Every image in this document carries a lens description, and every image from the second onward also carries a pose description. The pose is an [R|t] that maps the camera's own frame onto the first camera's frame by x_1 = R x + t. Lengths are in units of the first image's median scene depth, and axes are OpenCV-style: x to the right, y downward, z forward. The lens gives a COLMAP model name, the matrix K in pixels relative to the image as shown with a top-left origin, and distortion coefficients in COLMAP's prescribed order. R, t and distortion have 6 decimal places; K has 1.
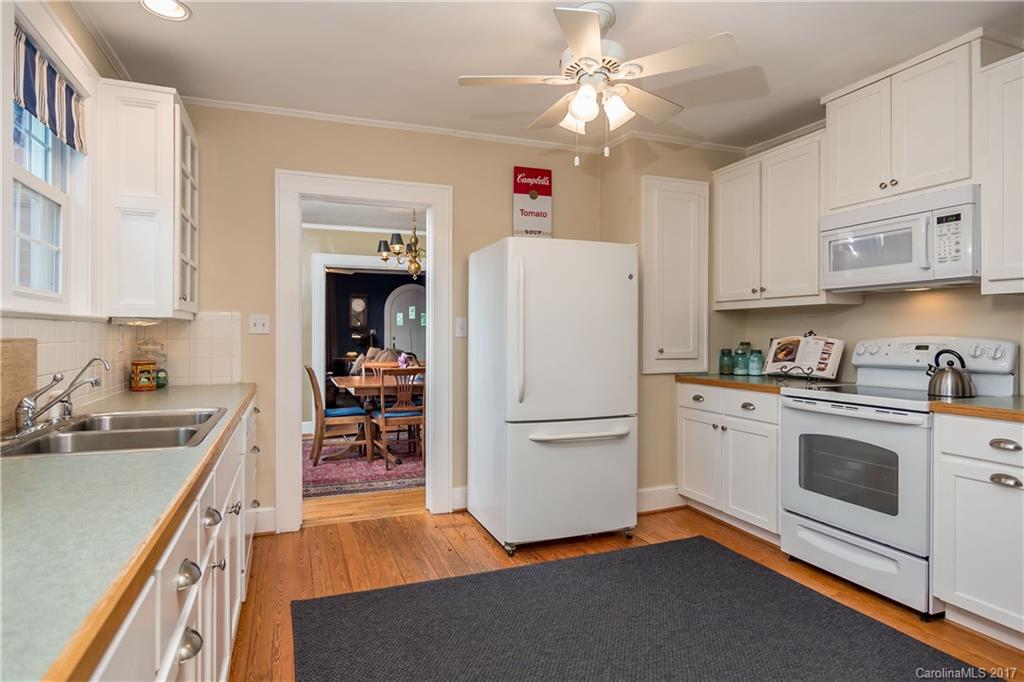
lens RADIAL K [[559.9, 0, 510.5], [0, 559.9, 336.2], [0, 0, 1]] dist [-0.001228, -0.001057]
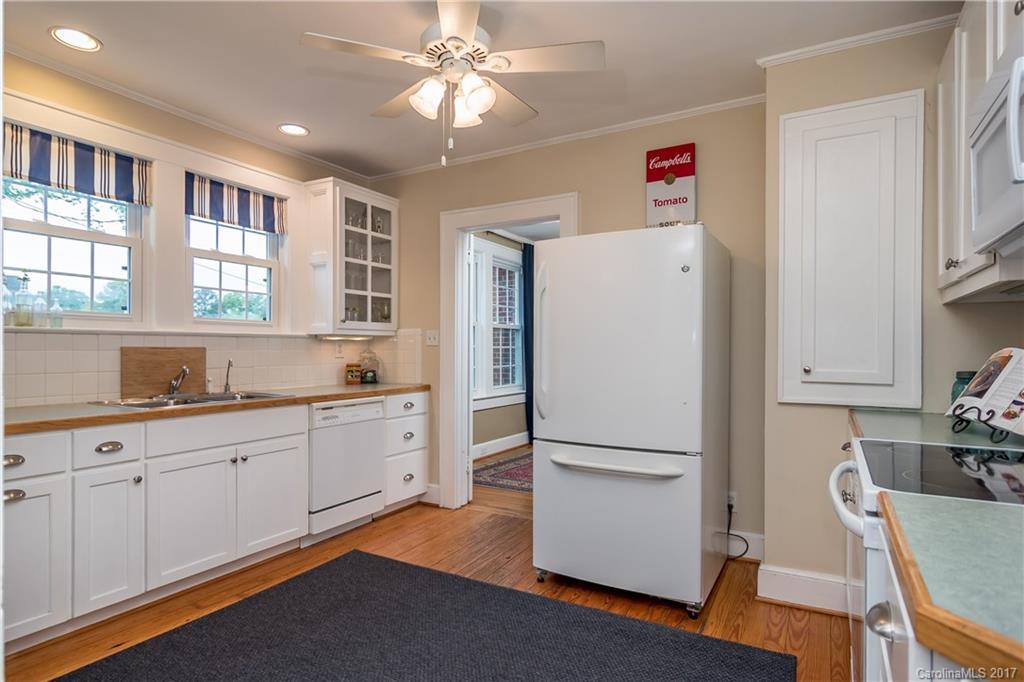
lens RADIAL K [[560.2, 0, 512.2], [0, 560.2, 352.0], [0, 0, 1]] dist [0.004055, 0.000466]
pose [[0.631261, 0.006664, -0.775542, 0.650859], [-0.004464, 0.999978, 0.004959, 0.003167], [0.775557, 0.000332, 0.631277, 0.346311]]
